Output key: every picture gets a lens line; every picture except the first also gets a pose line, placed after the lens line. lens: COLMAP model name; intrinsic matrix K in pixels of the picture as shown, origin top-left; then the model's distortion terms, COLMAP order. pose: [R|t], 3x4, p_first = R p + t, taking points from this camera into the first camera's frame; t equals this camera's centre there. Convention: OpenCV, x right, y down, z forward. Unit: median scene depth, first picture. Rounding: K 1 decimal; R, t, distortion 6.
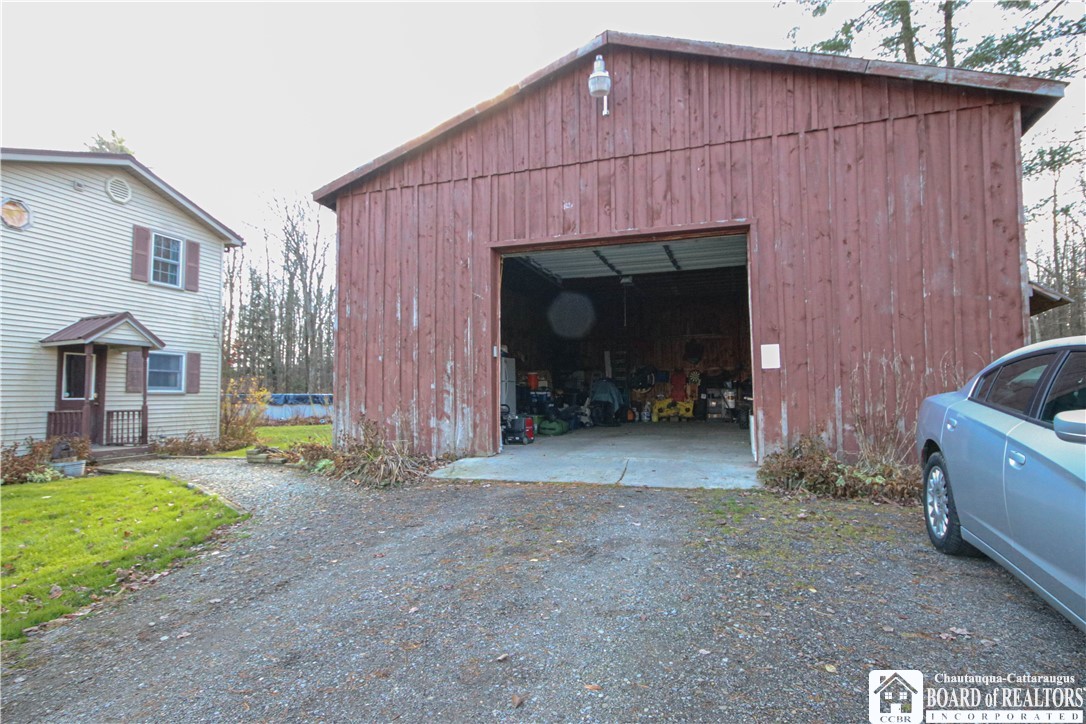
lens RADIAL K [[571.0, 0, 541.9], [0, 571.0, 360.6], [0, 0, 1]] dist [0.003334, 0.002015]
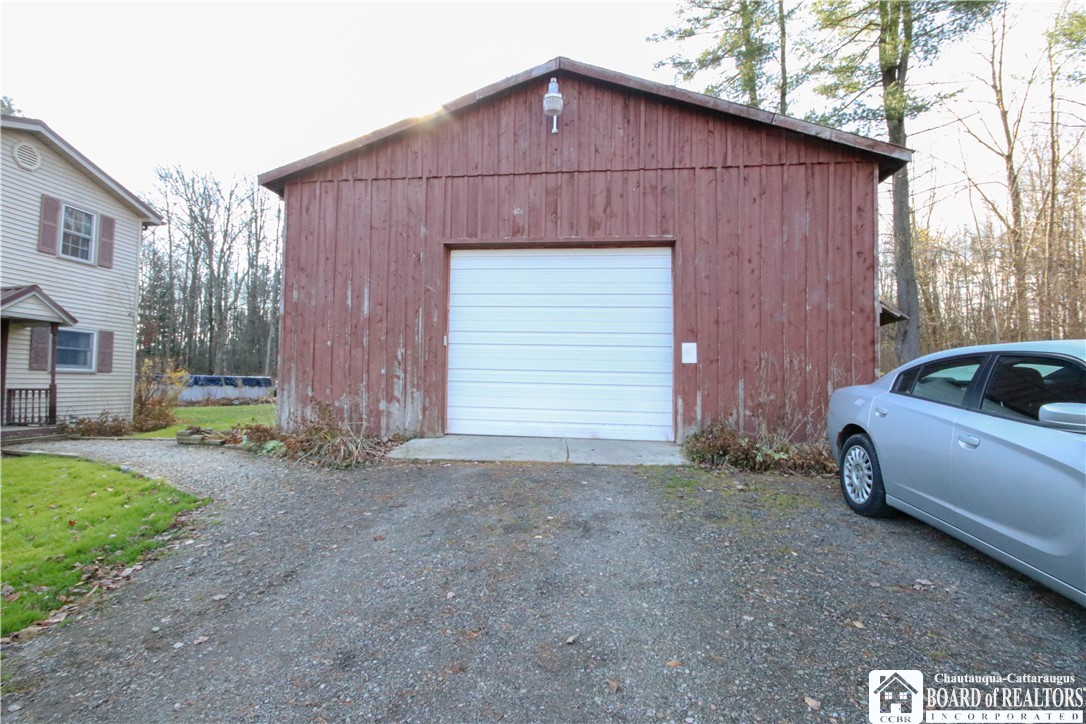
lens RADIAL K [[491.2, 0, 537.6], [0, 491.2, 361.5], [0, 0, 1]] dist [0.000771, -0.008464]
pose [[0.978163, 0.027901, 0.205959, -0.110813], [-0.031688, 0.999384, 0.015110, 0.004540], [-0.205410, -0.021306, 0.978444, 0.057923]]
